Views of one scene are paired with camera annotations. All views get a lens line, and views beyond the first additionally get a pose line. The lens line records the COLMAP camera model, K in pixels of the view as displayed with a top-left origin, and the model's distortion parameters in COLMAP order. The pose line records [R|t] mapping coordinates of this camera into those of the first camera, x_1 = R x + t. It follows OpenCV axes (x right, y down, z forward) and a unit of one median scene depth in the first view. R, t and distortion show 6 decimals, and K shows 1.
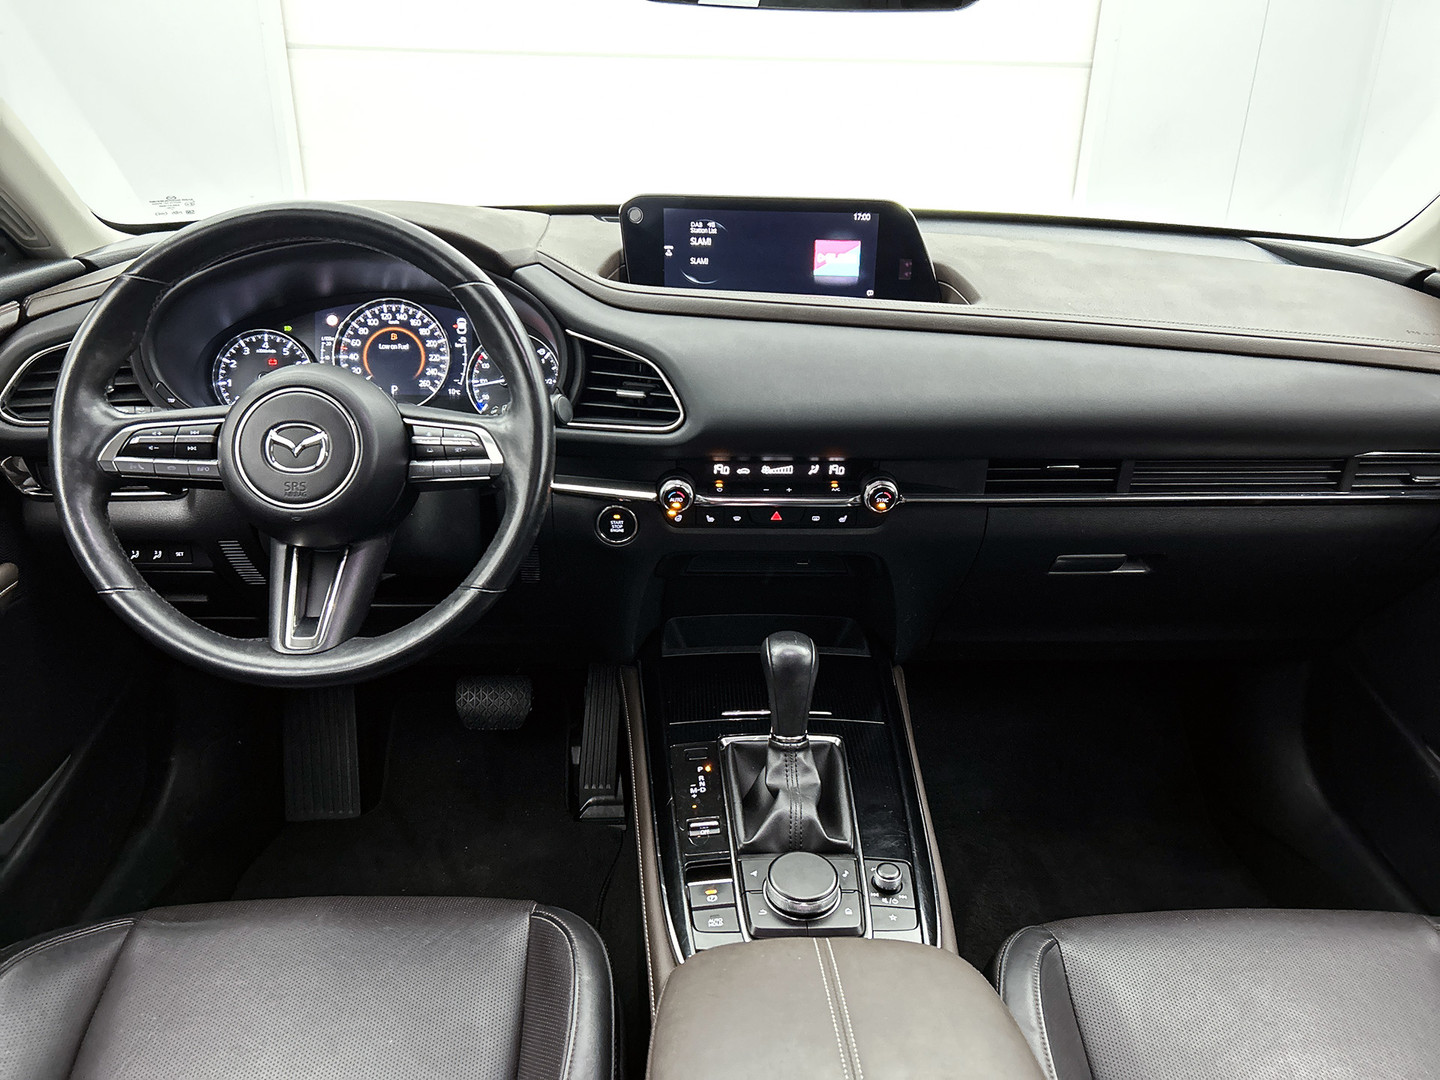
lens RADIAL K [[1105.1, 0, 720.0], [0, 1105.1, 540.0], [0, 0, 1]] dist [0.003875, -0.002807]
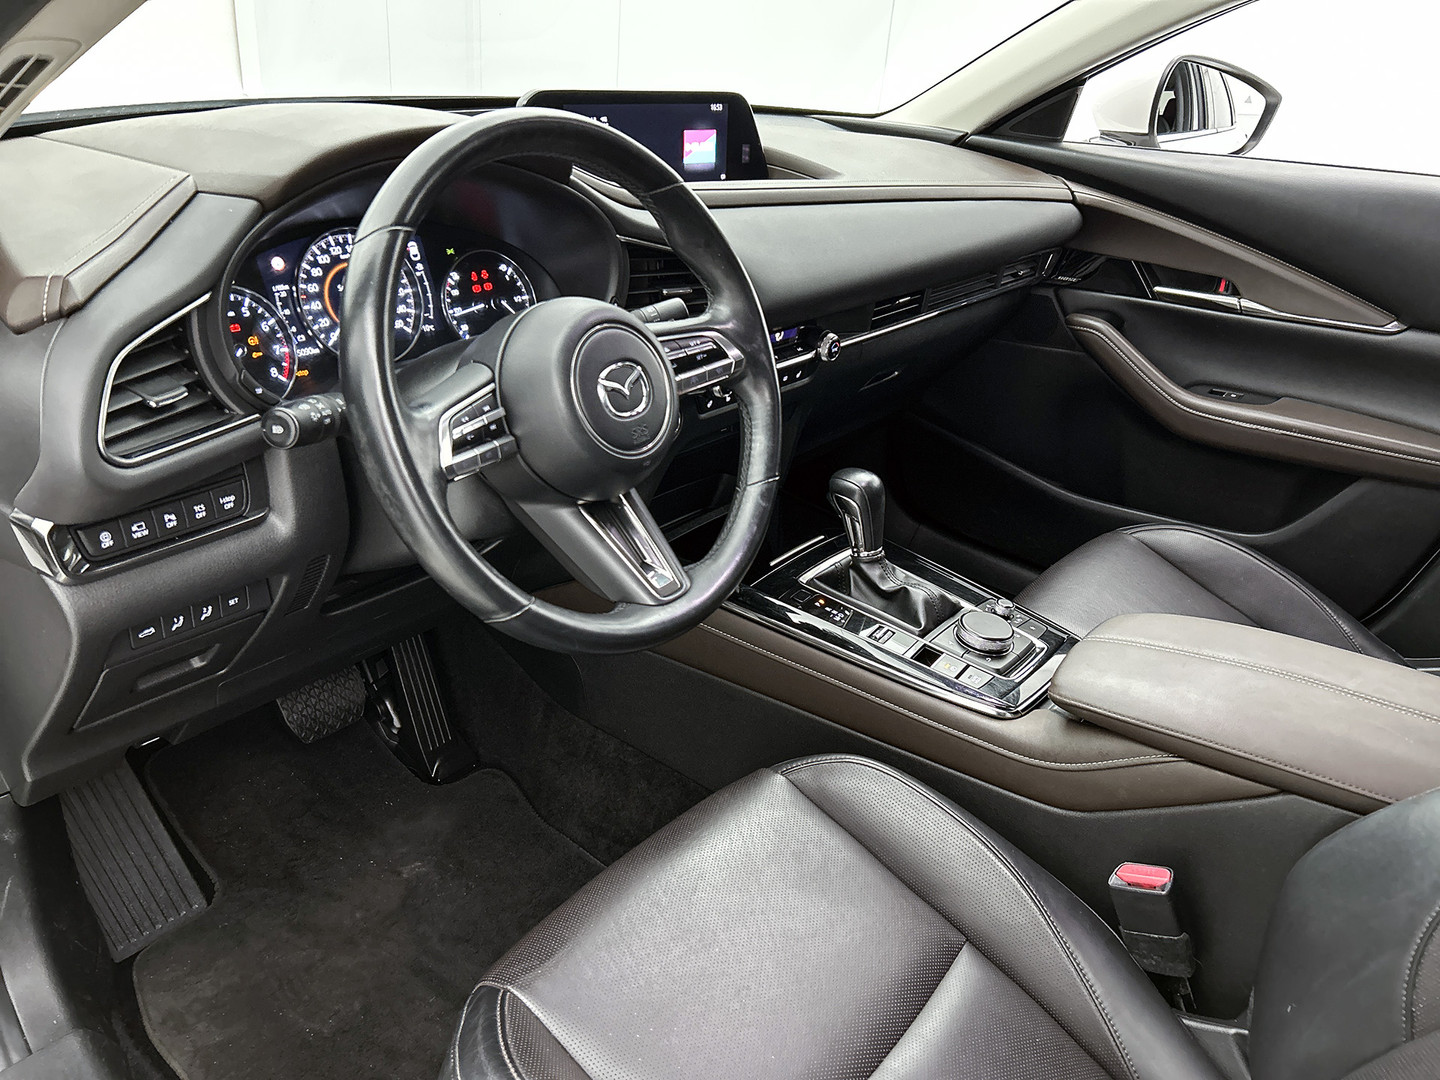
lens RADIAL K [[1105.1, 0, 720.0], [0, 1105.1, 540.0], [0, 0, 1]] dist [0.003875, -0.002807]
pose [[0.649370, -0.303688, 0.697203, -0.779799], [0.227797, 0.952383, 0.202671, -0.102972], [-0.725553, 0.027212, 0.687629, 0.246832]]
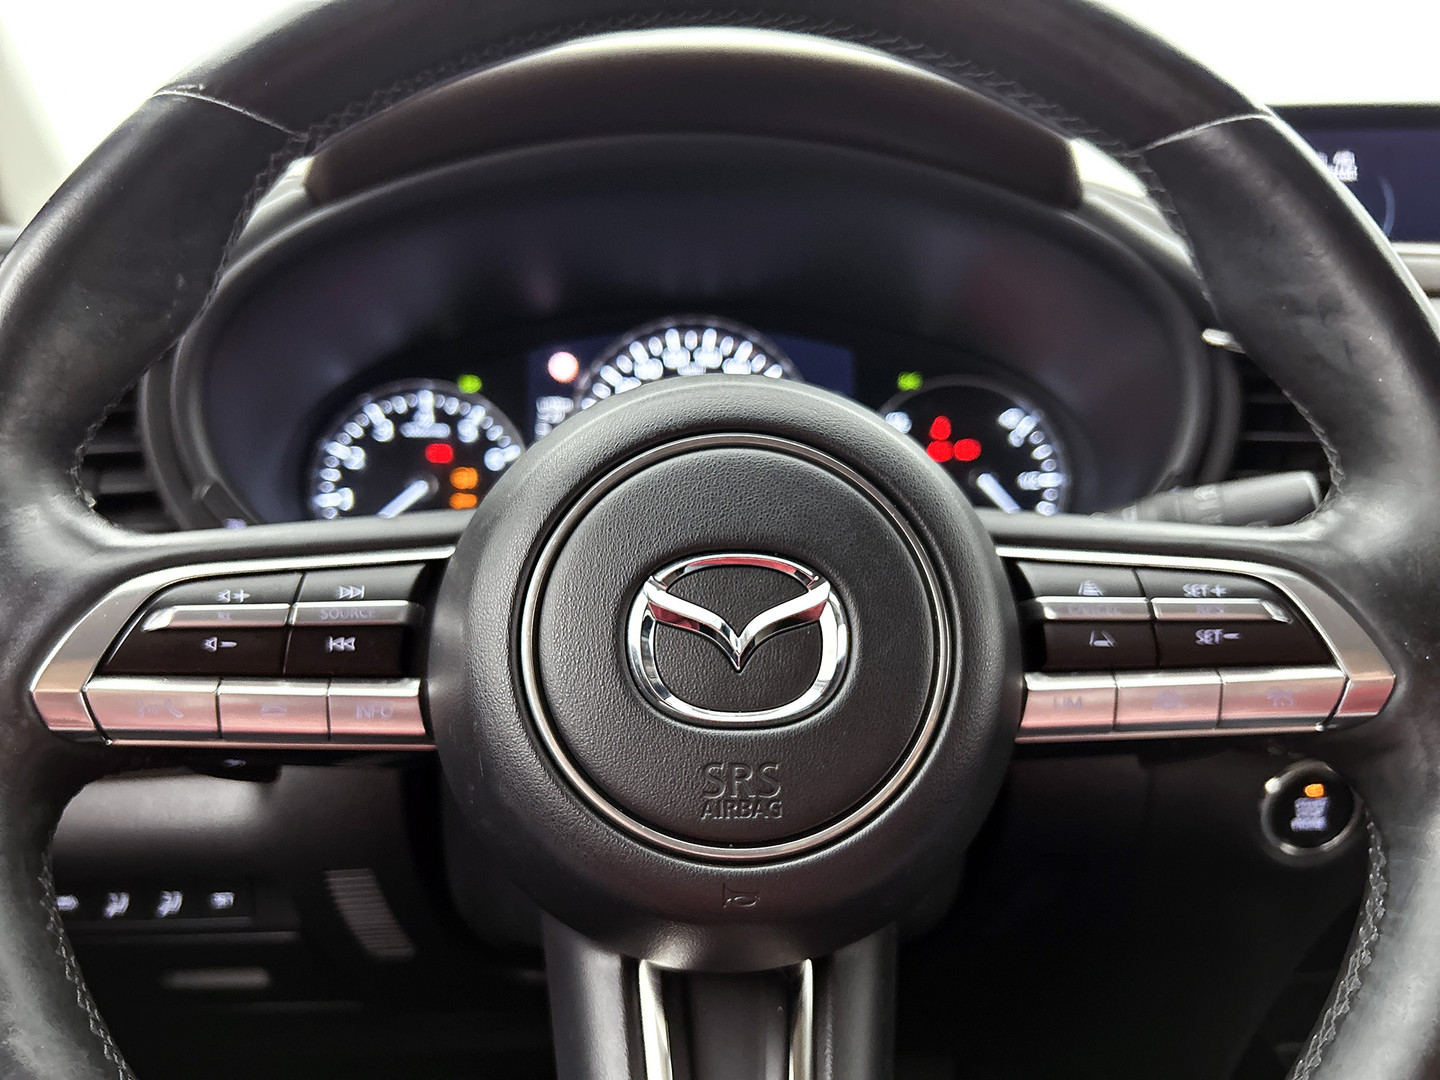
lens RADIAL K [[1132.9, 0, 674.3], [0, 1132.9, 540.5], [0, 0, 1]] dist [0.005681, -0.000090]
pose [[0.999673, -0.015685, -0.020175, -0.304950], [0.012139, 0.986180, -0.165231, -0.046993], [0.022488, 0.164932, 0.986048, 0.555251]]
